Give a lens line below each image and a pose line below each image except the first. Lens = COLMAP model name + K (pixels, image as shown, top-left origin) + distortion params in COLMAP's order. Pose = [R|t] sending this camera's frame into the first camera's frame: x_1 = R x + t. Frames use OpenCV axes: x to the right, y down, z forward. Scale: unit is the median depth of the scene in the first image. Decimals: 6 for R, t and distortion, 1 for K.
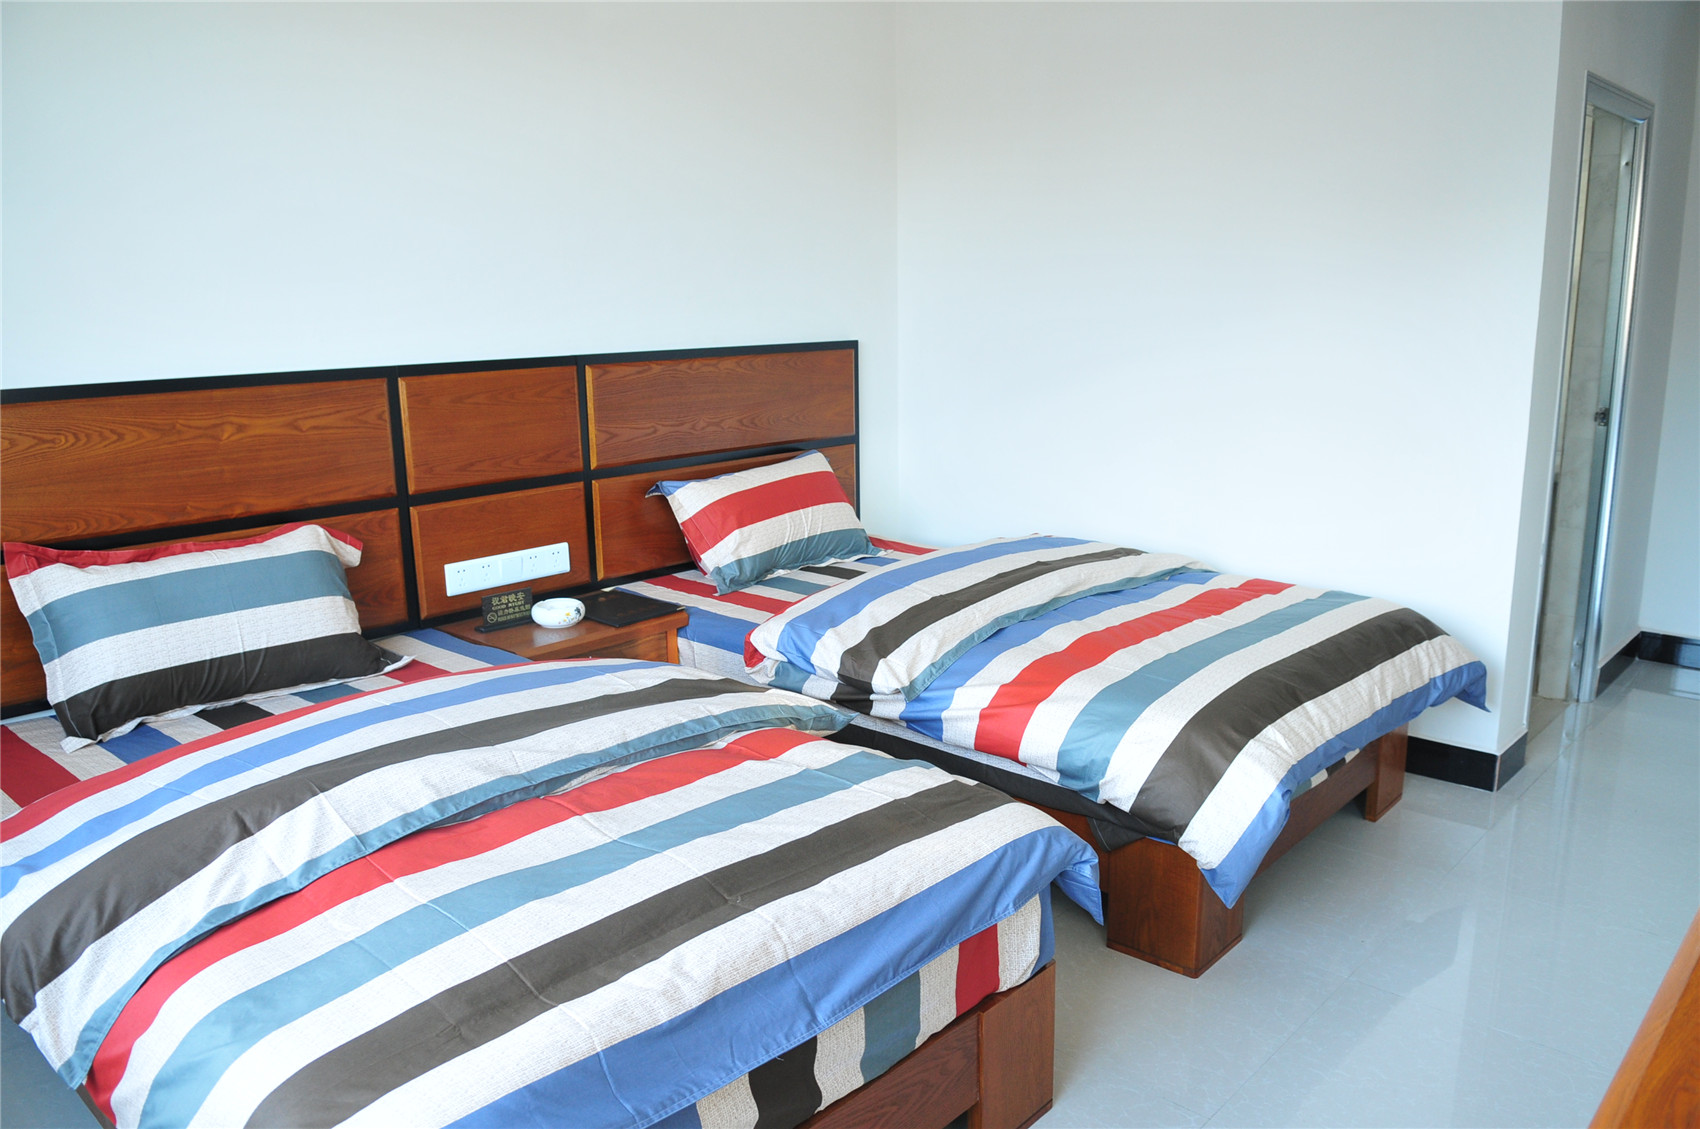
lens RADIAL K [[1259.1, 0, 855.6], [0, 1259.1, 566.2], [0, 0, 1]] dist [-0.023251, -0.037448]
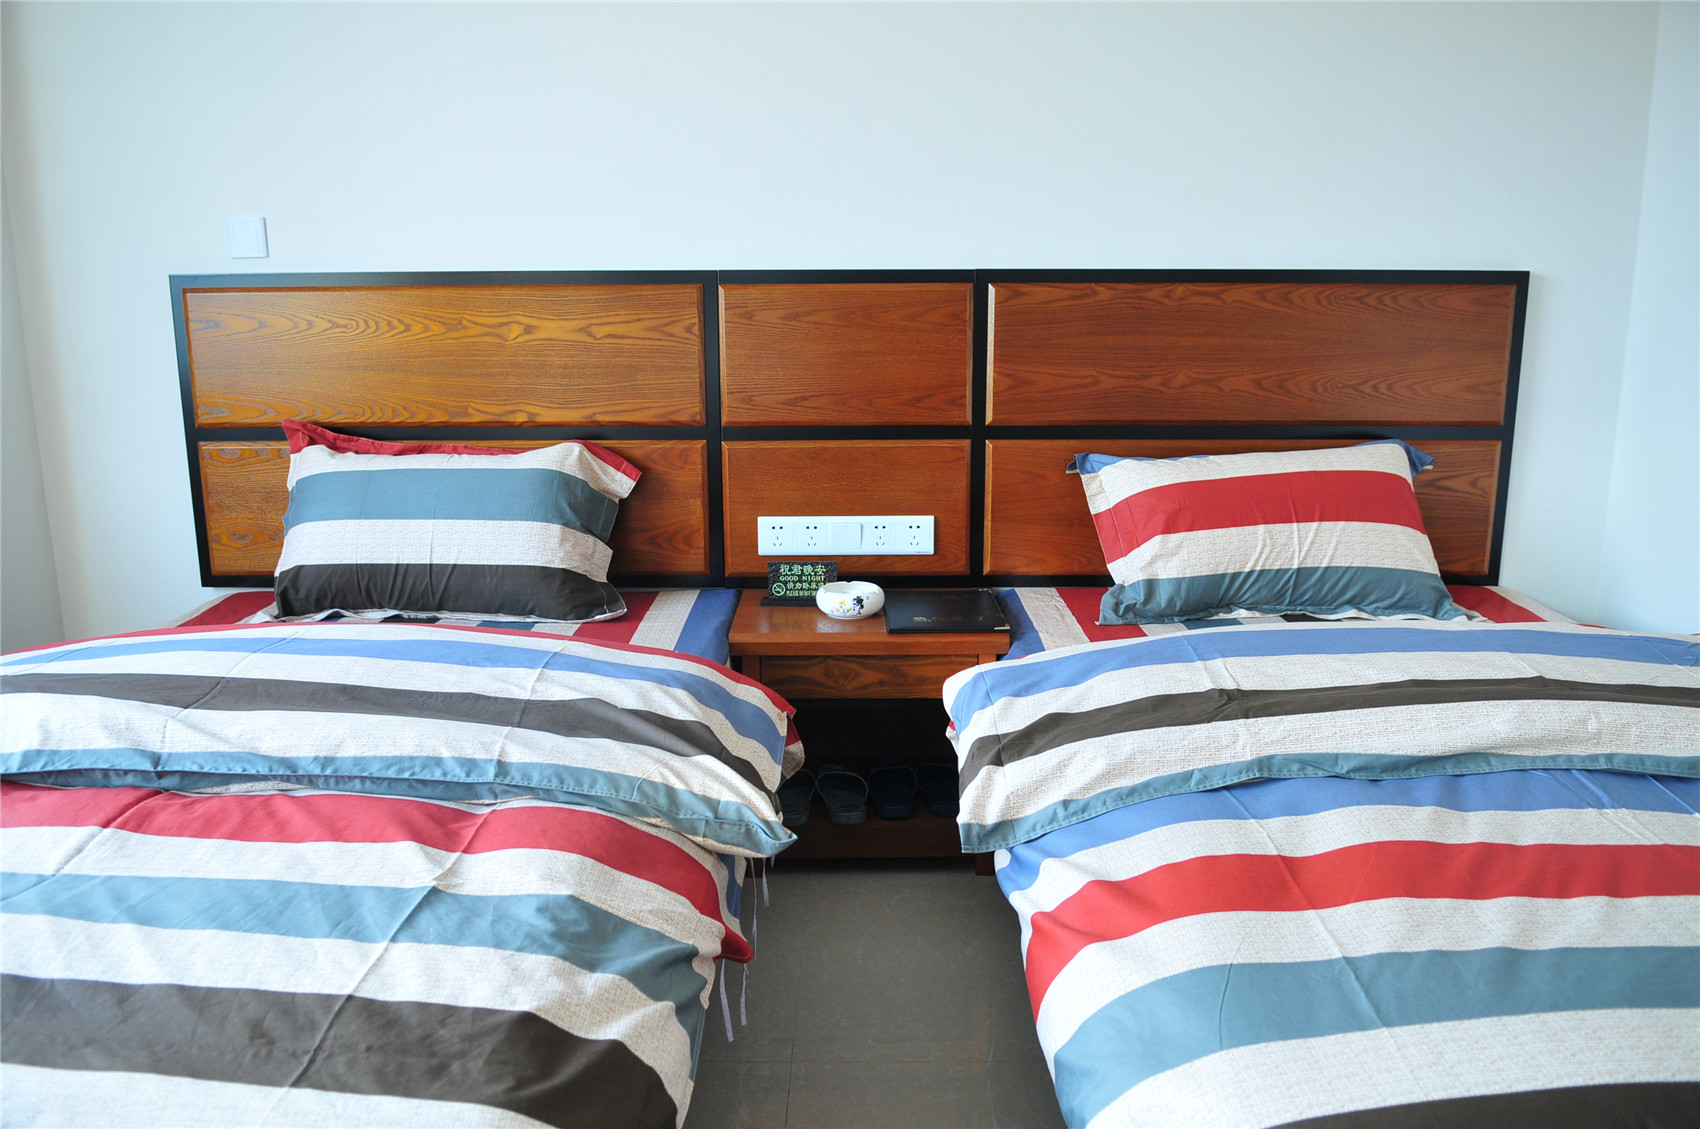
lens RADIAL K [[1259.1, 0, 851.6], [0, 1259.1, 568.9], [0, 0, 1]] dist [-0.023251, -0.037448]
pose [[0.670216, 0.165571, -0.723462, 0.328583], [-0.163435, 0.983794, 0.073744, -0.039485], [0.723947, 0.068815, 0.686415, 0.493423]]
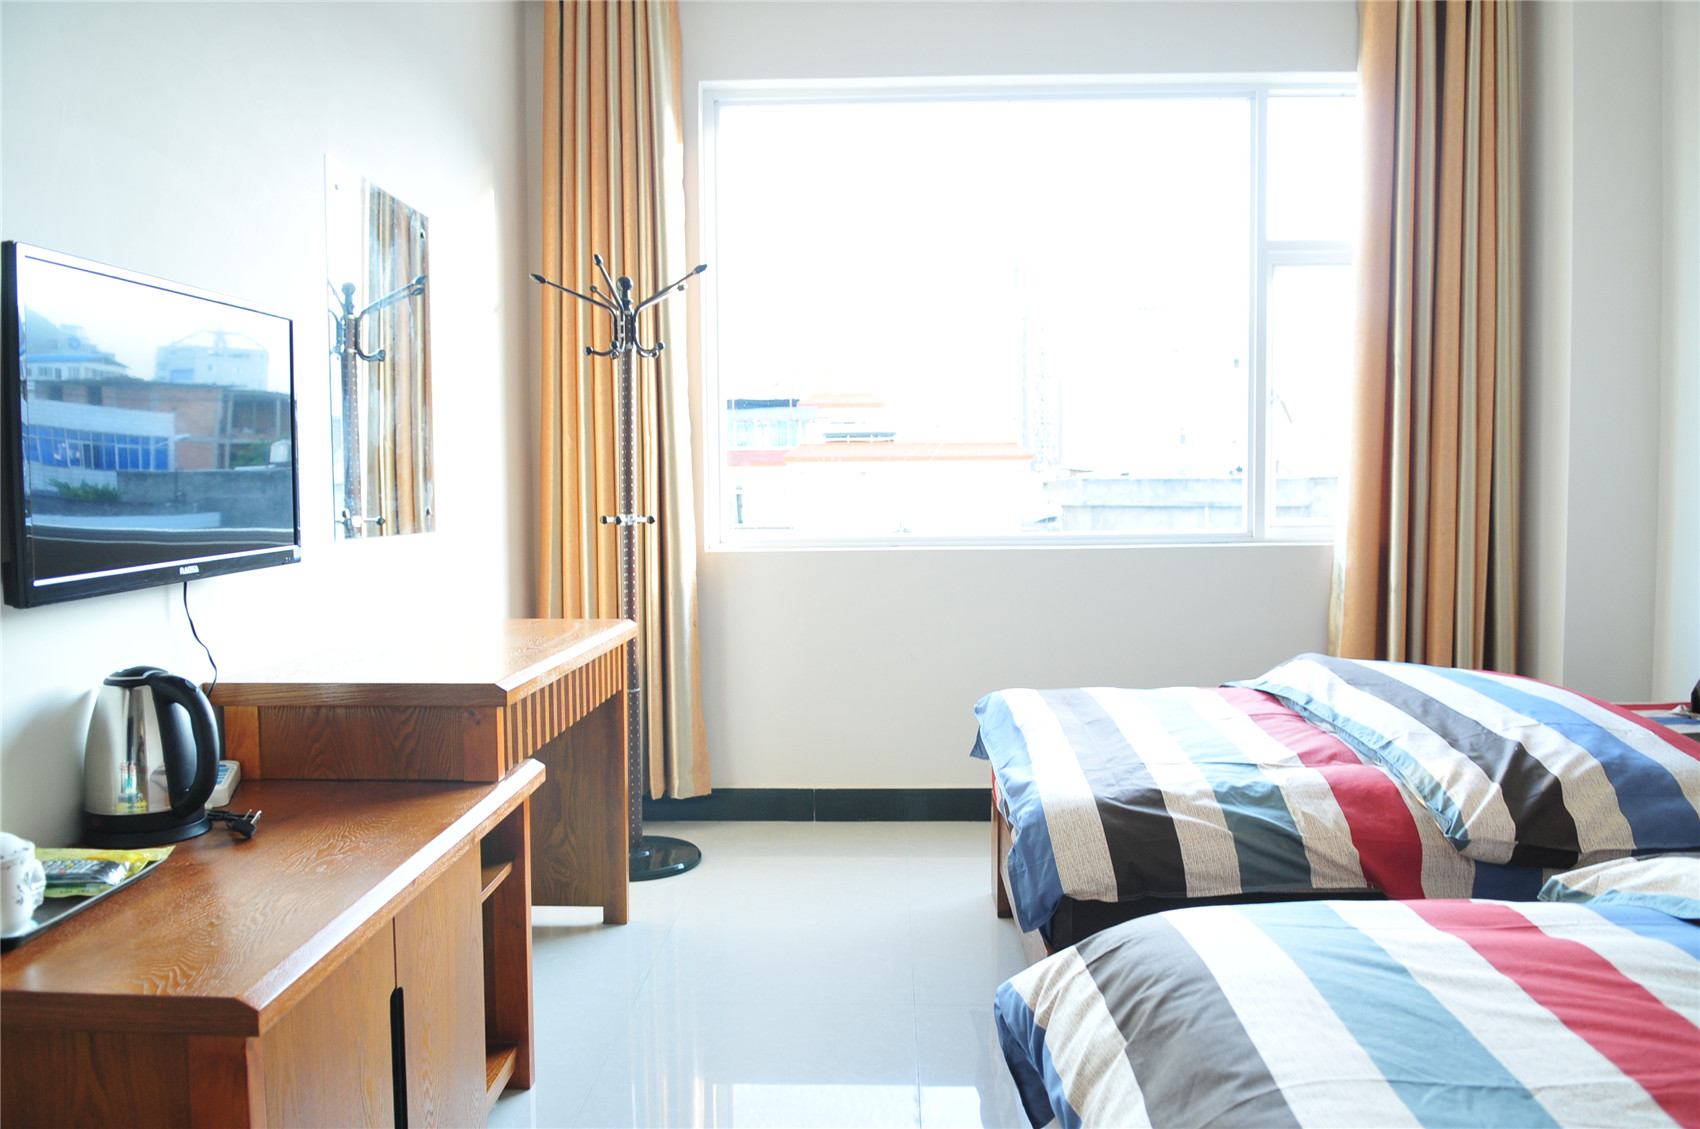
lens RADIAL K [[1259.1, 0, 853.2], [0, 1259.1, 561.0], [0, 0, 1]] dist [-0.023251, -0.037448]
pose [[-0.754711, 0.054337, -0.653804, 0.608417], [-0.125174, 0.966330, 0.224804, -0.135250], [0.644006, 0.251501, -0.722498, 1.014674]]
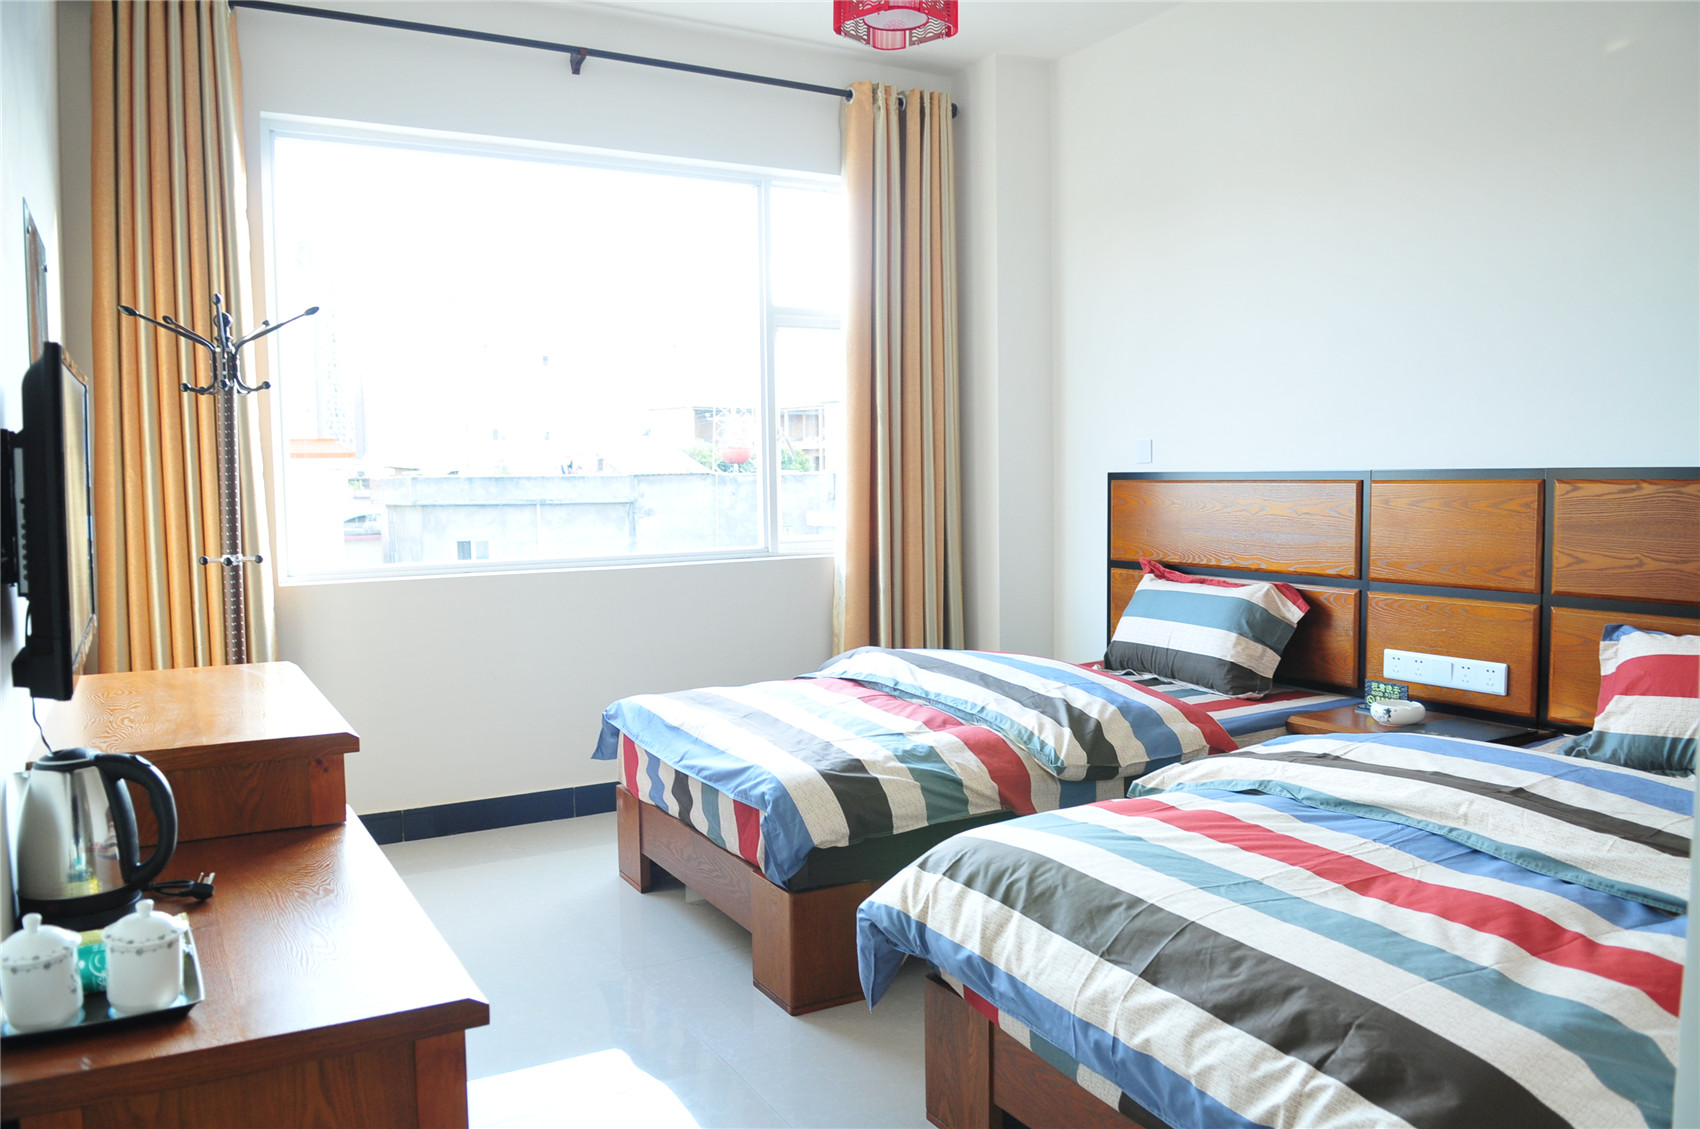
lens RADIAL K [[1259.1, 0, 851.9], [0, 1259.1, 560.7], [0, 0, 1]] dist [-0.023251, -0.037448]
pose [[-0.312847, 0.078986, -0.946514, 0.891873], [-0.187433, 0.971806, 0.143048, -0.151393], [0.931126, 0.222160, -0.289222, 0.889407]]
